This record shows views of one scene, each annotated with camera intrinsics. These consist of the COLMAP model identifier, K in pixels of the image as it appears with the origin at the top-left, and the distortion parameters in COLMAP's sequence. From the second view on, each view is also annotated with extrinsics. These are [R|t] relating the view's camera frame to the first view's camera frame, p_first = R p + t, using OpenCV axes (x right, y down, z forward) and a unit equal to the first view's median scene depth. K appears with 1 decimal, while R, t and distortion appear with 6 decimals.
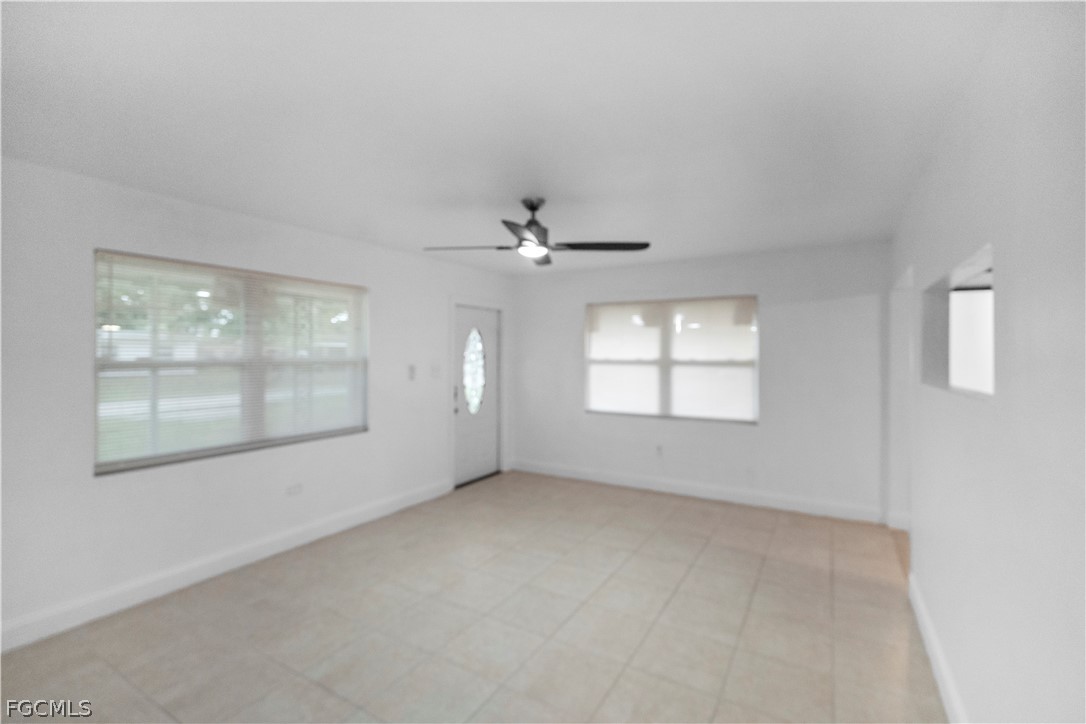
lens RADIAL K [[482.6, 0, 548.3], [0, 482.6, 365.8], [0, 0, 1]] dist [-0.015855, 0.000231]
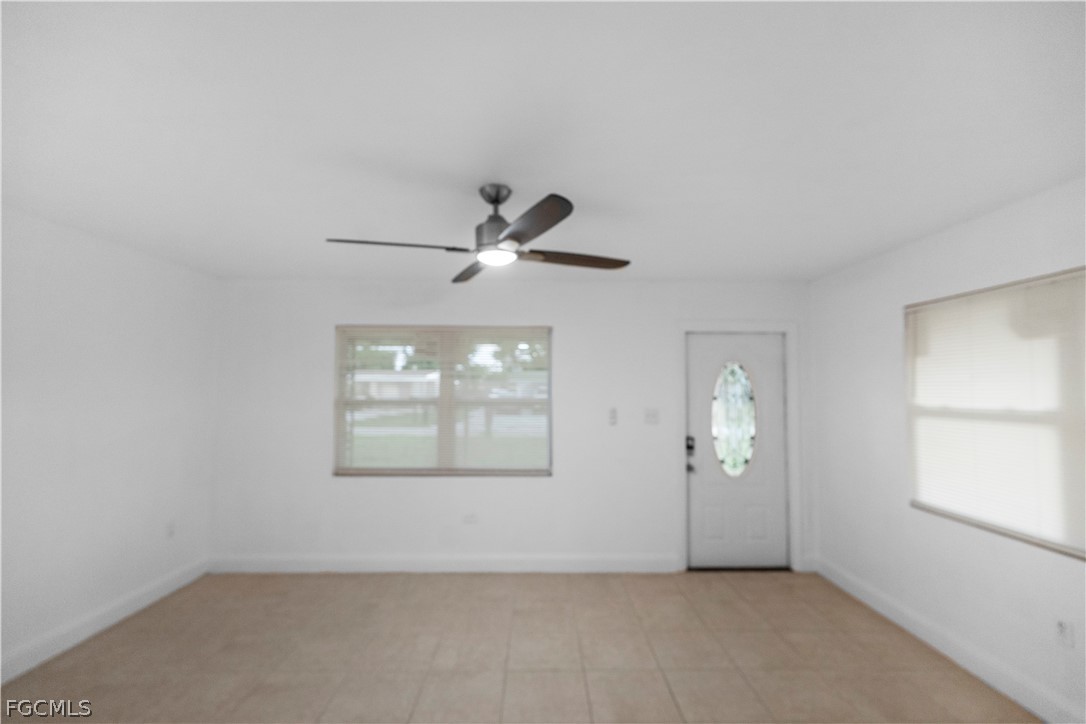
lens RADIAL K [[482.6, 0, 548.3], [0, 482.6, 365.8], [0, 0, 1]] dist [-0.015855, 0.000231]
pose [[0.519247, -0.042504, -0.853566, 0.362158], [-0.025932, 0.997519, -0.065448, -0.015280], [0.854230, 0.056119, 0.516857, 0.400296]]
